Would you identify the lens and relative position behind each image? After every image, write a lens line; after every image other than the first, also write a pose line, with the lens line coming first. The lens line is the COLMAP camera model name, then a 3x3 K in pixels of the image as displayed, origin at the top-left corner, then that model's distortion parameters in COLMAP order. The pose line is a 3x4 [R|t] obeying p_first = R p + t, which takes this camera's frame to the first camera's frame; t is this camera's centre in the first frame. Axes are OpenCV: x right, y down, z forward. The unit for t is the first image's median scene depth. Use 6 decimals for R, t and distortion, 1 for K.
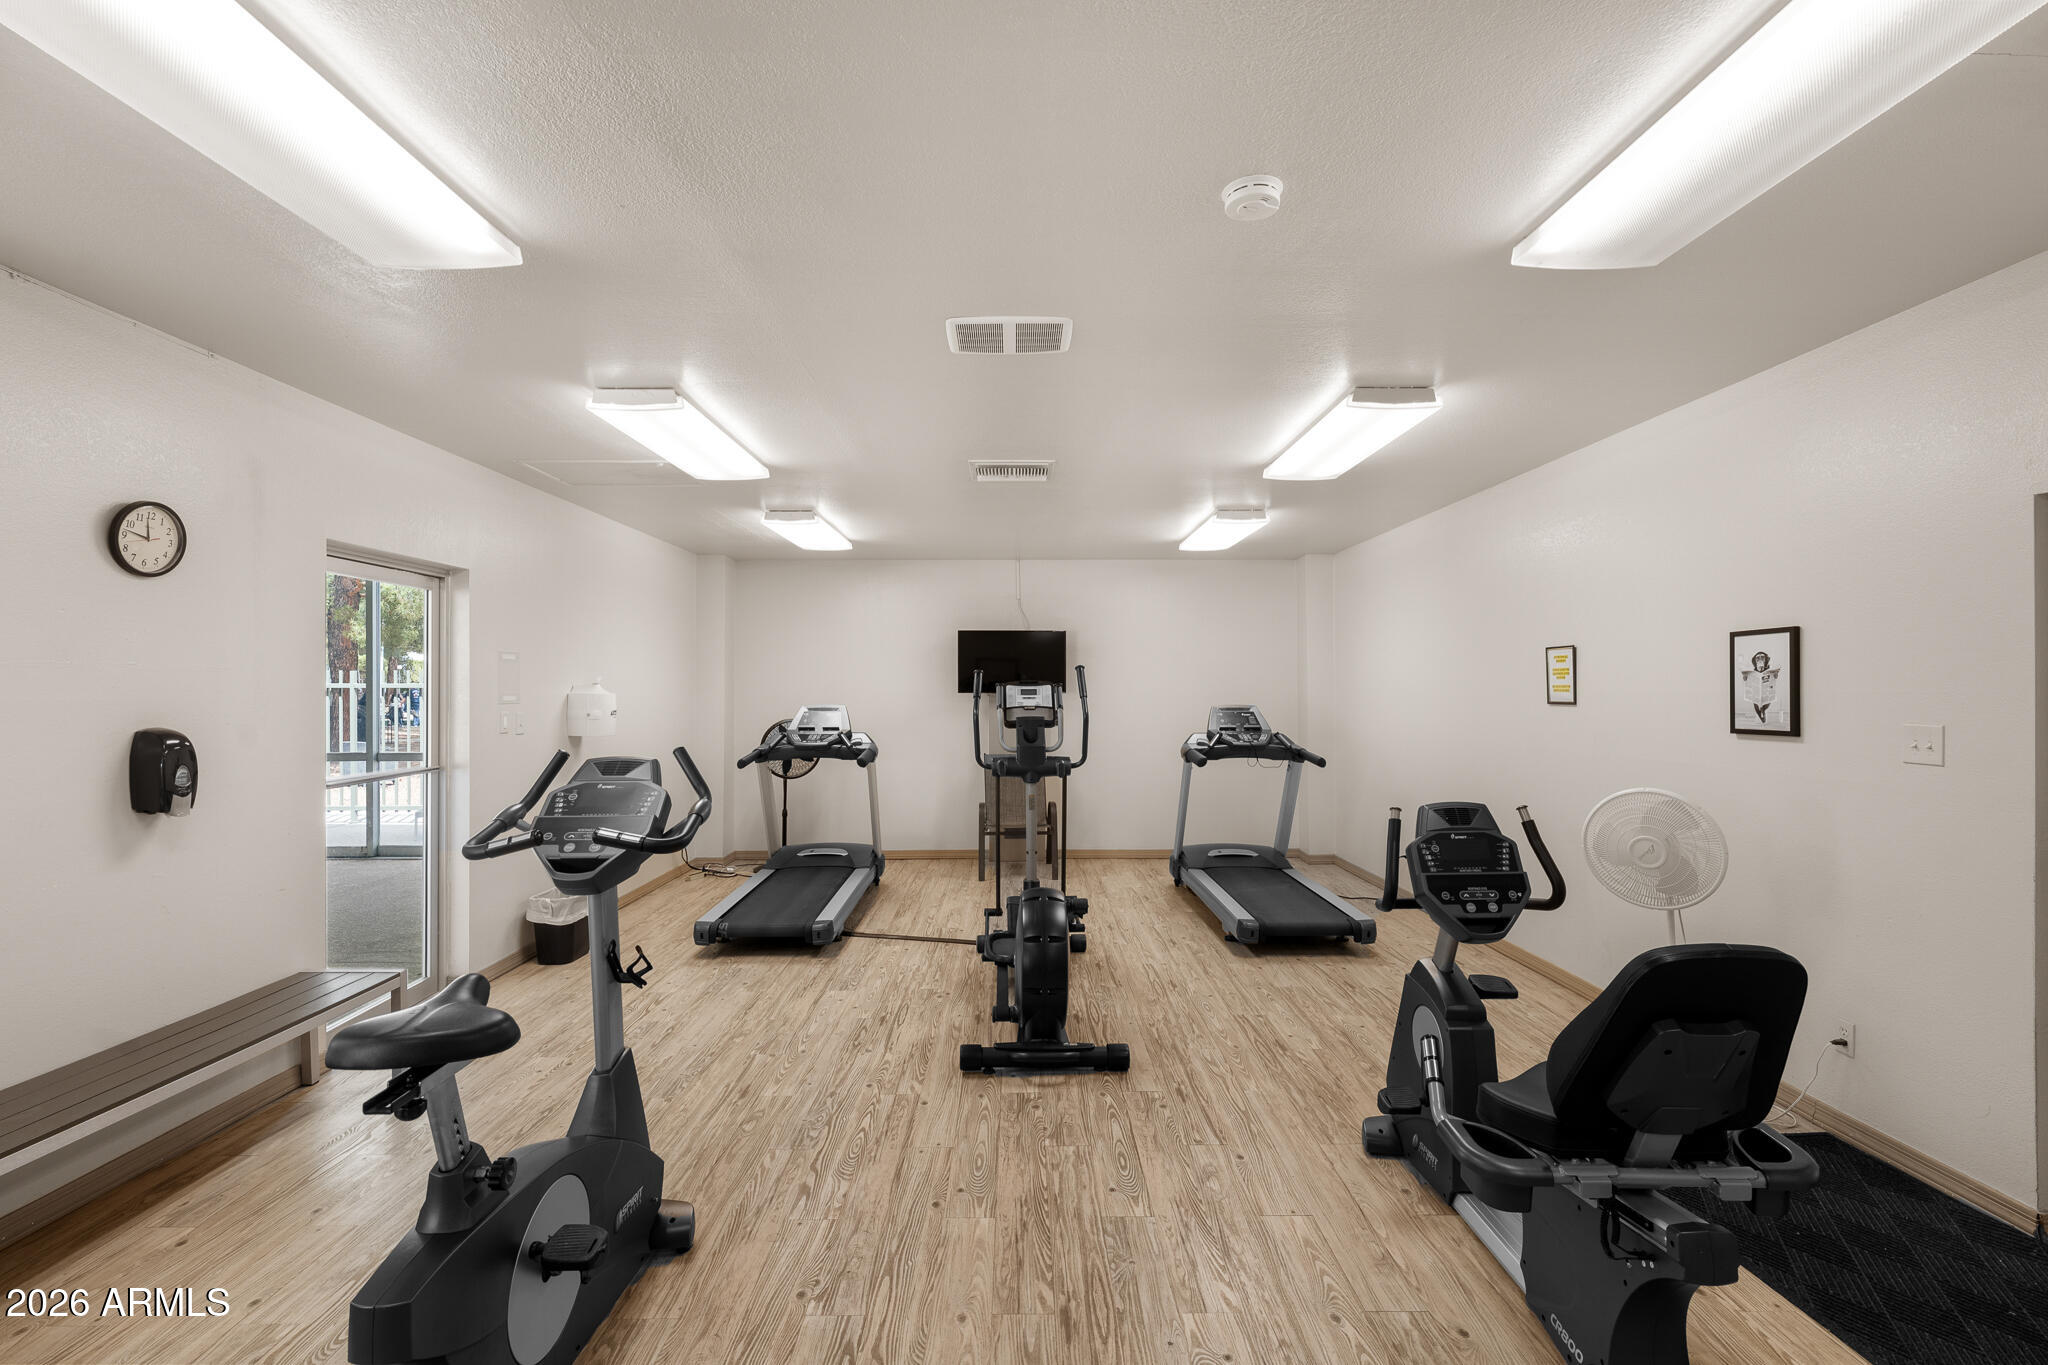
lens RADIAL K [[914.3, 0, 1020.1], [0, 914.3, 686.8], [0, 0, 1]] dist [-0.000492, -0.000086]
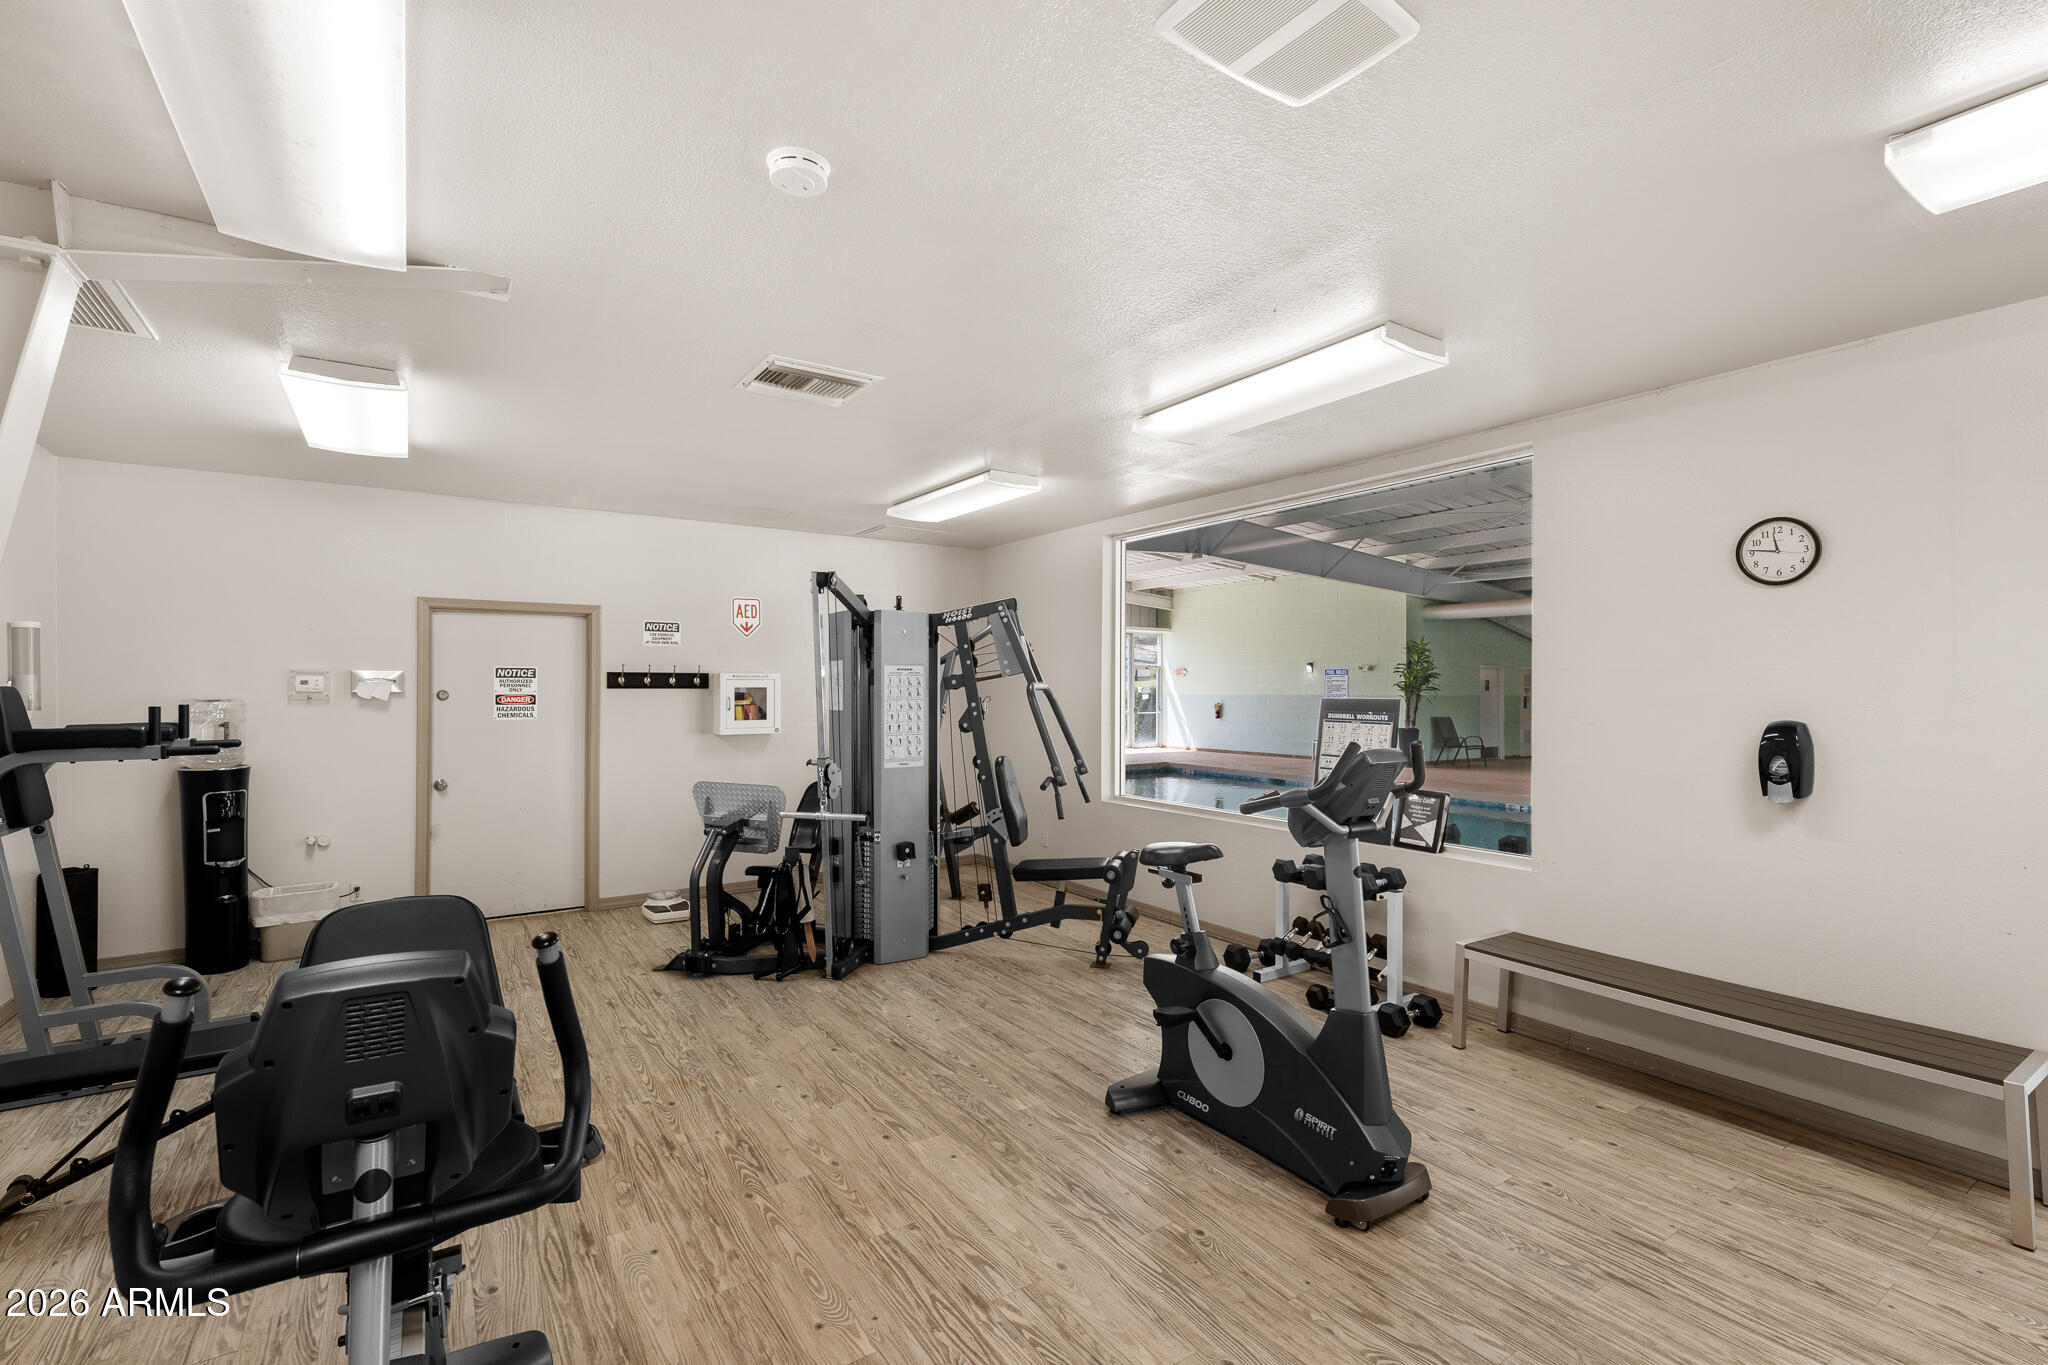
lens RADIAL K [[914.3, 0, 1021.5], [0, 914.3, 686.1], [0, 0, 1]] dist [-0.000492, -0.000086]
pose [[-0.834529, -0.000577, -0.550964, 0.553428], [0.002007, 0.999990, -0.004087, 0.007965], [0.550961, -0.004516, -0.834519, 1.816710]]
